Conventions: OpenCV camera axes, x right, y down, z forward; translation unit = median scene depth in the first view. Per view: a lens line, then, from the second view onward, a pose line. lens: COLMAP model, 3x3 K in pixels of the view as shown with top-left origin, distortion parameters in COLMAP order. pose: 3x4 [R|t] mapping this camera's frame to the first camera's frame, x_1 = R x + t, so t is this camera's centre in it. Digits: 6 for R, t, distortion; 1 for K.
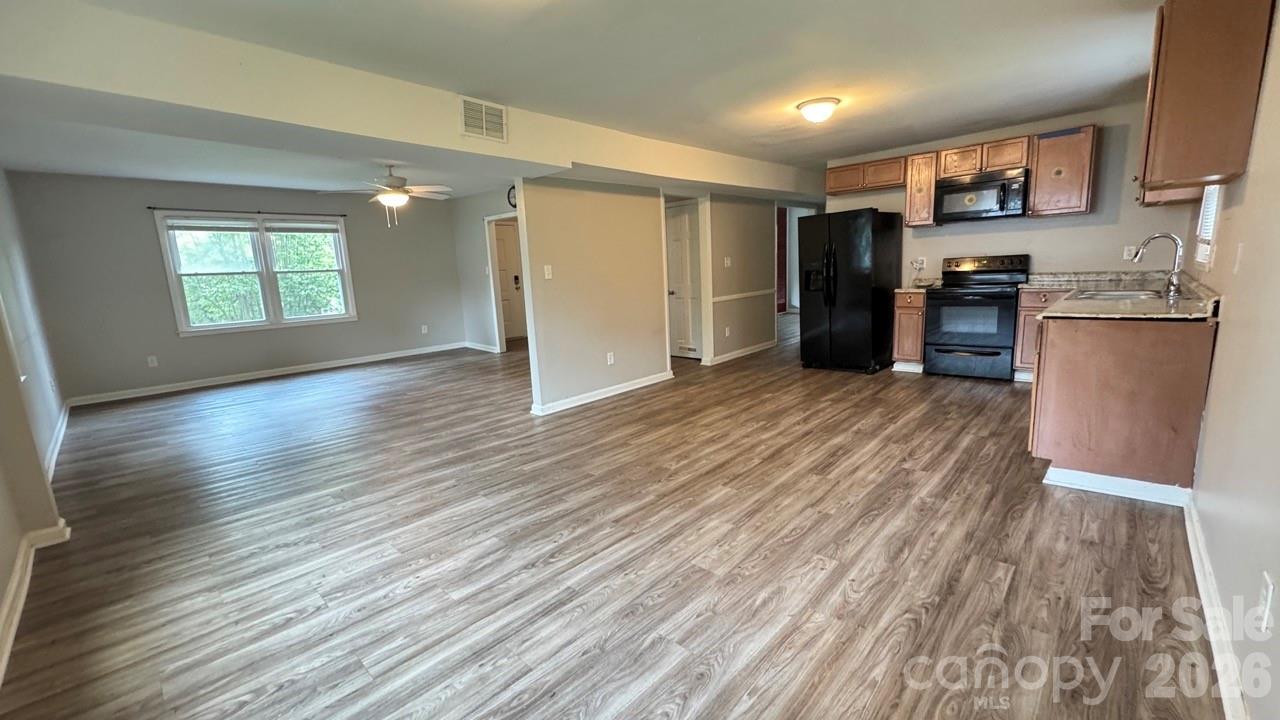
lens RADIAL K [[509.8, 0, 639.2], [0, 509.8, 357.3], [0, 0, 1]] dist [-0.004768, 0.000436]
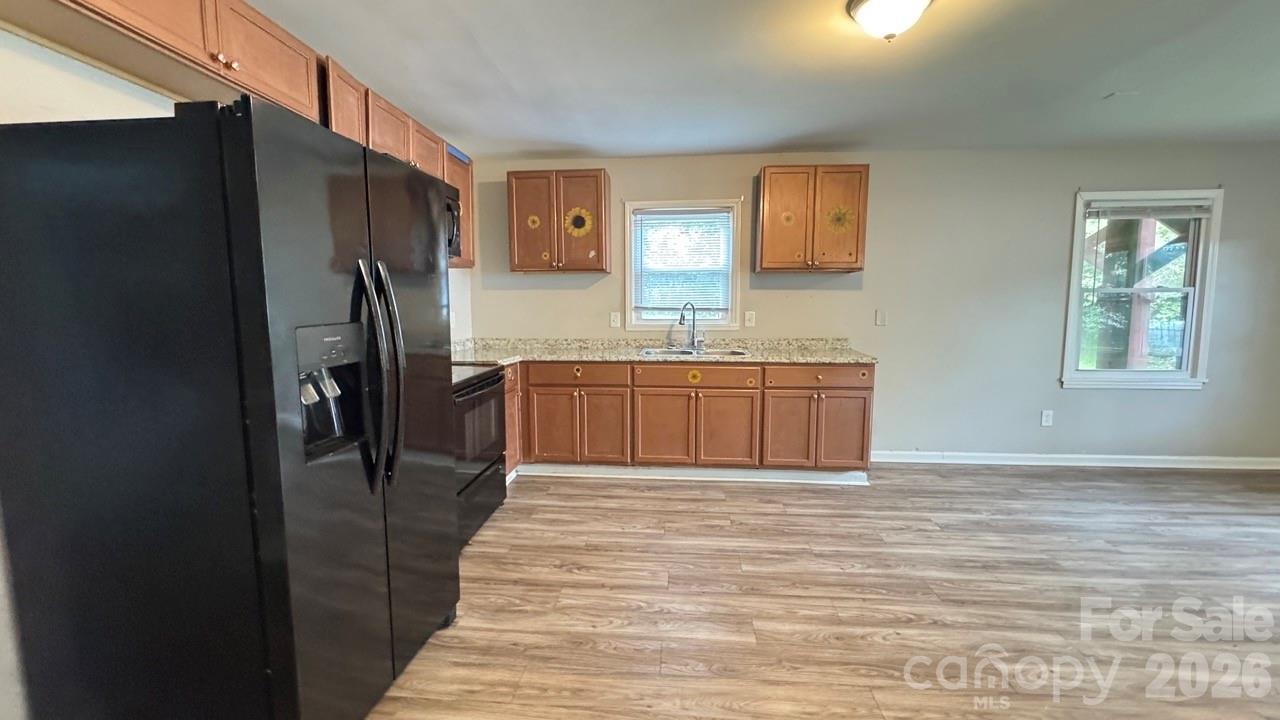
lens RADIAL K [[509.8, 0, 639.2], [0, 509.8, 357.3], [0, 0, 1]] dist [-0.004768, 0.000436]
pose [[-0.627606, -0.027709, 0.778038, 0.115515], [0.167977, 0.971008, 0.170081, -0.294811], [-0.760194, 0.237437, -0.604756, 1.606771]]
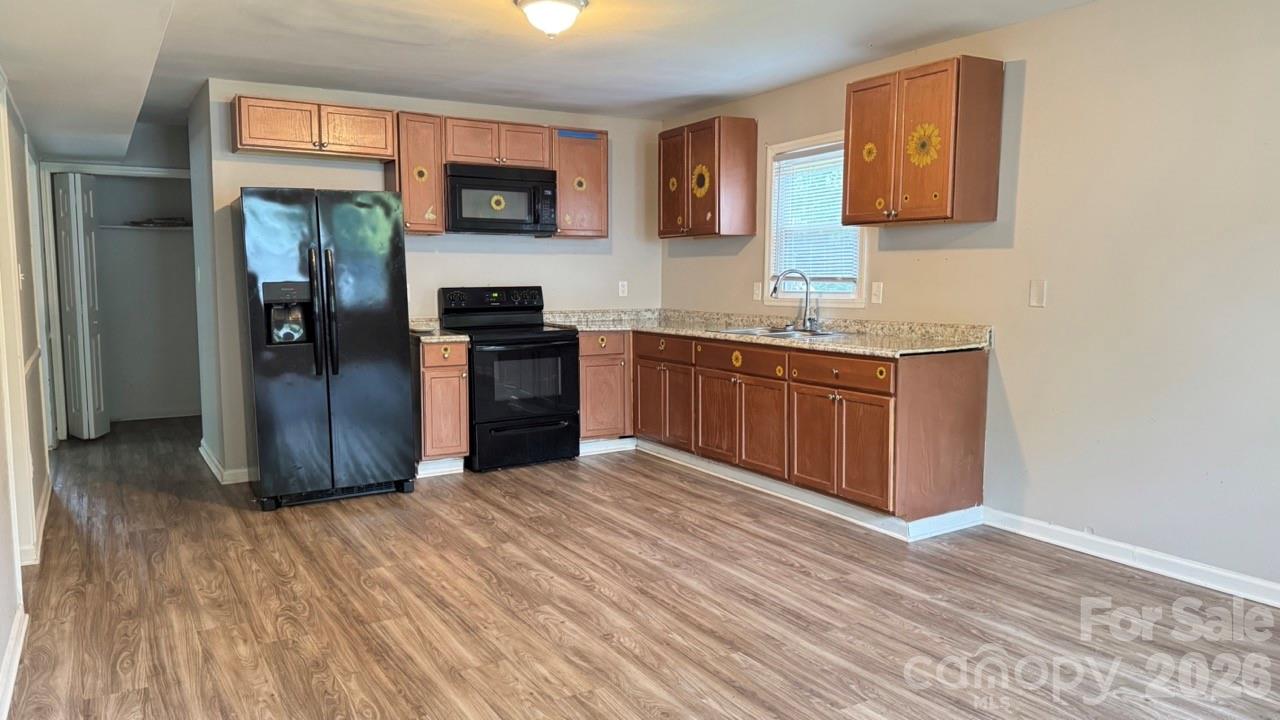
lens RADIAL K [[889.3, 0, 640.0], [0, 889.3, 360.0], [0, 0, 1]] dist [0.098139, -0.000922]
pose [[0.267409, -0.042002, 0.962667, -0.603117], [0.155302, 0.987867, -0.000038, -0.100823], [-0.950986, 0.149514, 0.270688, 0.720821]]
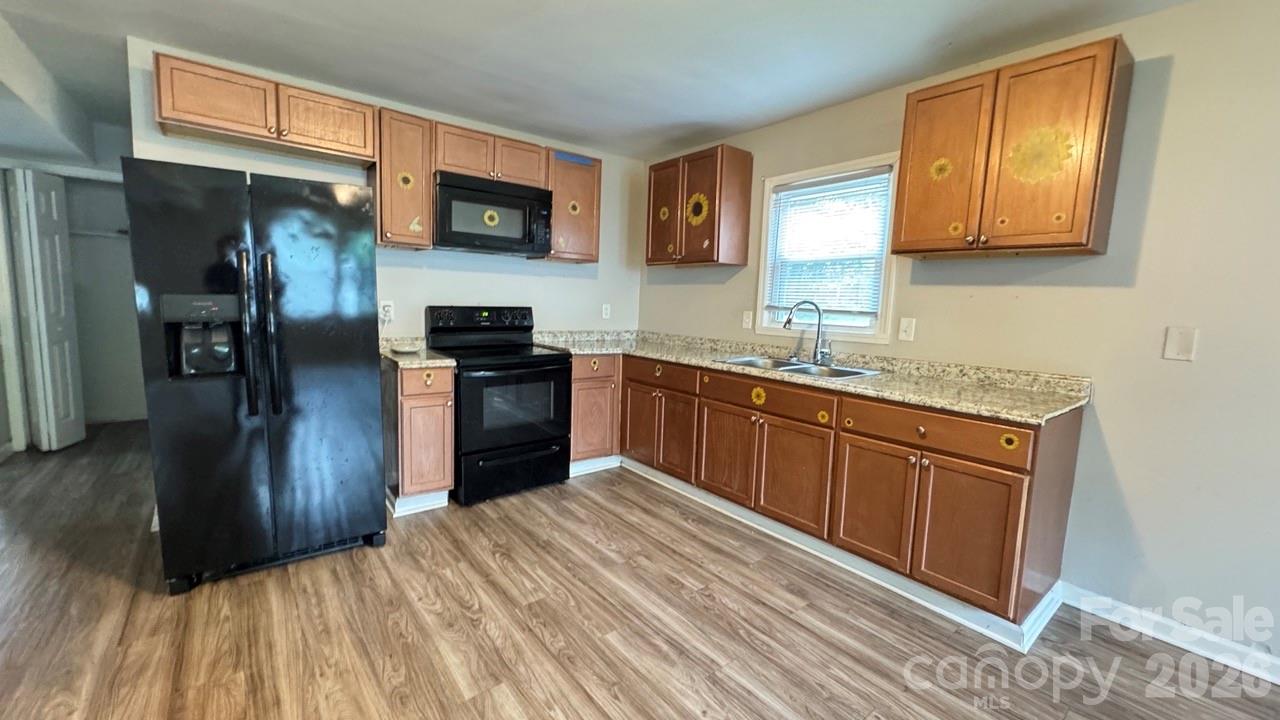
lens RADIAL K [[509.8, 0, 639.2], [0, 509.8, 357.3], [0, 0, 1]] dist [-0.004768, 0.000436]
pose [[0.132000, -0.053802, 0.989789, 0.046213], [0.129978, 0.990844, 0.036525, -0.183649], [-0.982691, 0.123830, 0.137784, 1.017151]]
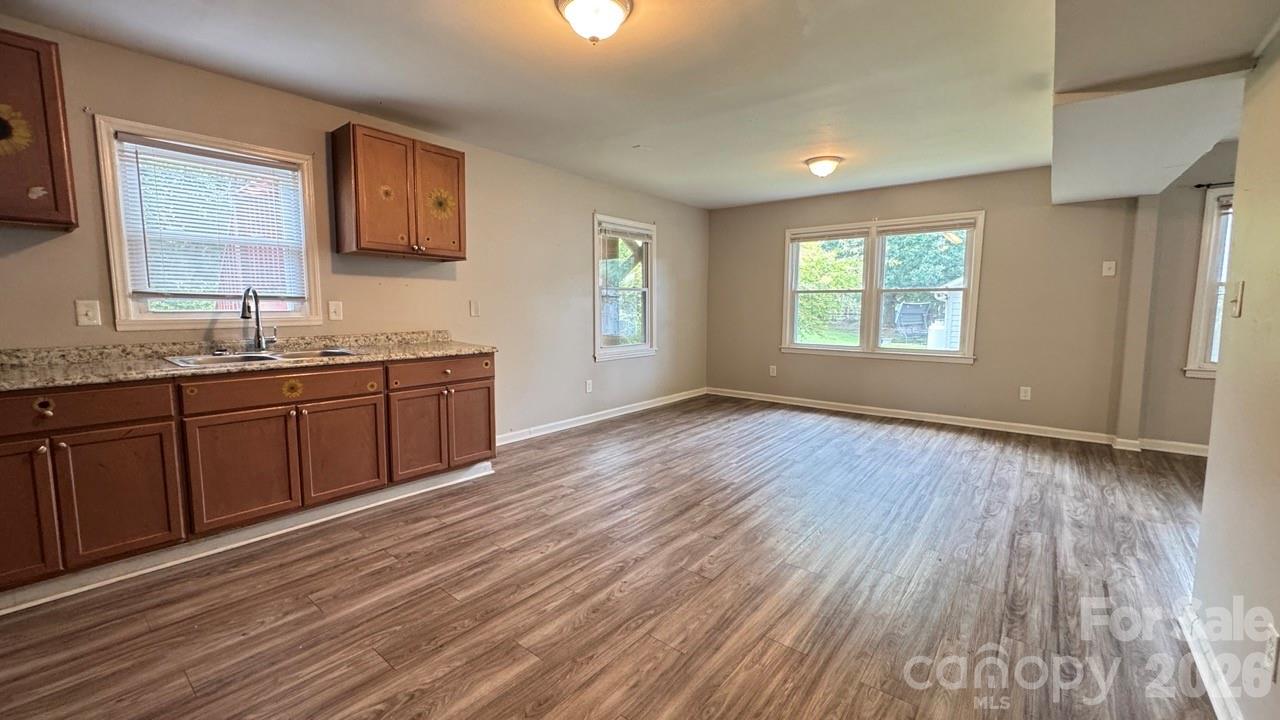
lens RADIAL K [[509.8, 0, 639.2], [0, 509.8, 357.3], [0, 0, 1]] dist [-0.004768, 0.000436]
pose [[-0.995783, 0.051391, -0.075999, 0.373294], [0.028375, 0.960289, 0.277559, -0.300173], [0.087245, 0.274232, -0.957698, 1.654332]]
